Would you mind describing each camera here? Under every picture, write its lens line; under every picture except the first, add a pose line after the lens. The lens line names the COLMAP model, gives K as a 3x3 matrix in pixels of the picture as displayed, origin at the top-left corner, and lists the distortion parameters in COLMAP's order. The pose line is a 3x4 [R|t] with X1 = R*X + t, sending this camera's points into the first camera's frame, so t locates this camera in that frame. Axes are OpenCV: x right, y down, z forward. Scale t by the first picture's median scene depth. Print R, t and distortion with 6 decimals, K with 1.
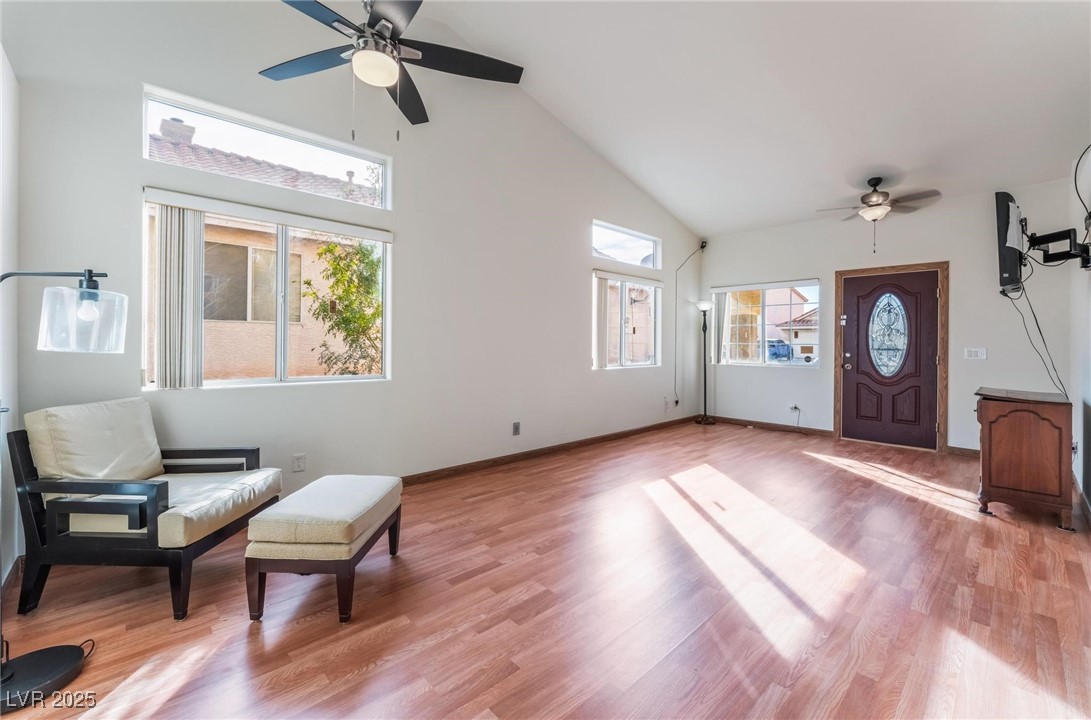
lens RADIAL K [[450.2, 0, 545.0], [0, 450.2, 339.2], [0, 0, 1]] dist [-0.000475, -0.000055]
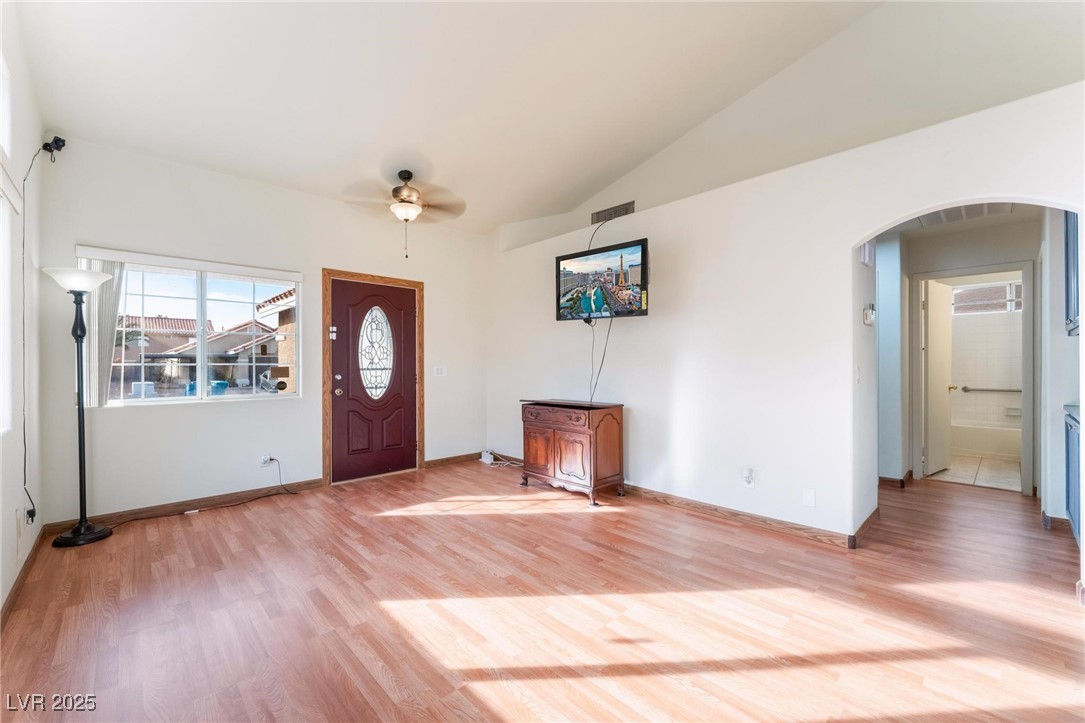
lens RADIAL K [[441.4, 0, 541.2], [0, 441.4, 362.6], [0, 0, 1]] dist [-0.004363, -0.000265]
pose [[0.004185, 0.000495, 0.999991, -0.103943], [0.002618, 0.999996, -0.000506, 0.011008], [-0.999988, 0.002620, 0.004183, 0.658876]]
